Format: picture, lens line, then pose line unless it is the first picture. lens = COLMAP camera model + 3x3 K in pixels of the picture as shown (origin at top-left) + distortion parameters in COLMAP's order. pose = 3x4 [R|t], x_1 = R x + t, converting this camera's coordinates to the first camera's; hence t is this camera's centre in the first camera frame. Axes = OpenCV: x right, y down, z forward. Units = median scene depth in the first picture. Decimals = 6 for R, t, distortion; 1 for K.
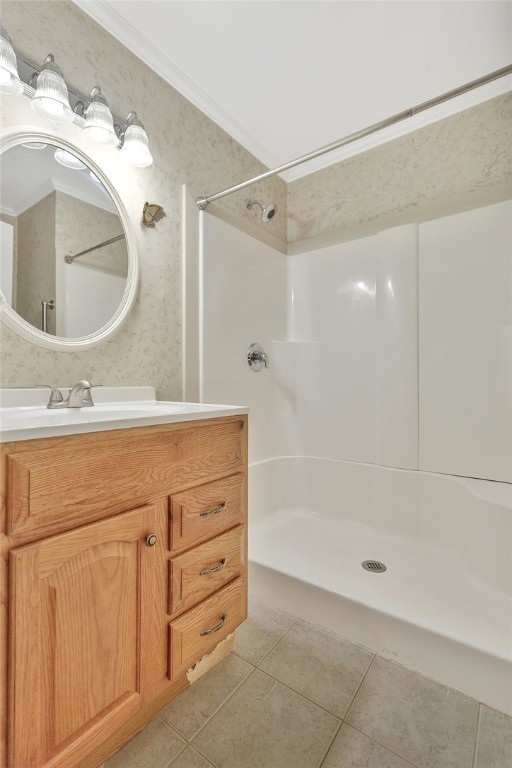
lens RADIAL K [[352.6, 0, 249.0], [0, 352.6, 383.1], [0, 0, 1]] dist [0.005067, 0.000504]
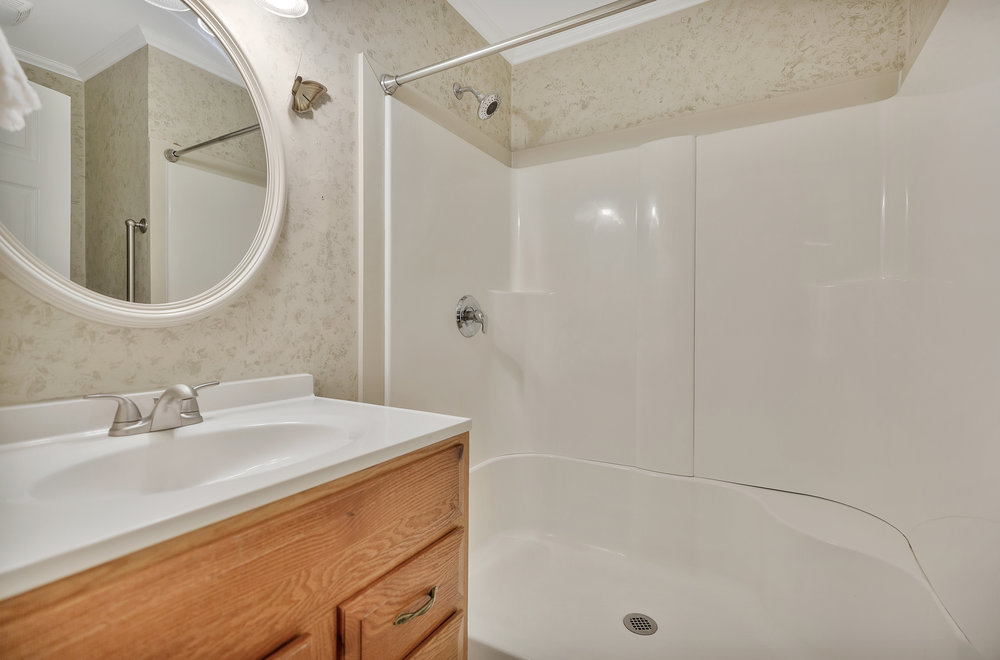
lens RADIAL K [[459.2, 0, 509.0], [0, 459.2, 329.4], [0, 0, 1]] dist [0.005067, 0.000504]
pose [[0.990155, 0.002066, 0.139961, -0.032562], [-0.003499, 0.999944, 0.009996, -0.070057], [-0.139932, -0.010388, 0.990107, 0.128977]]
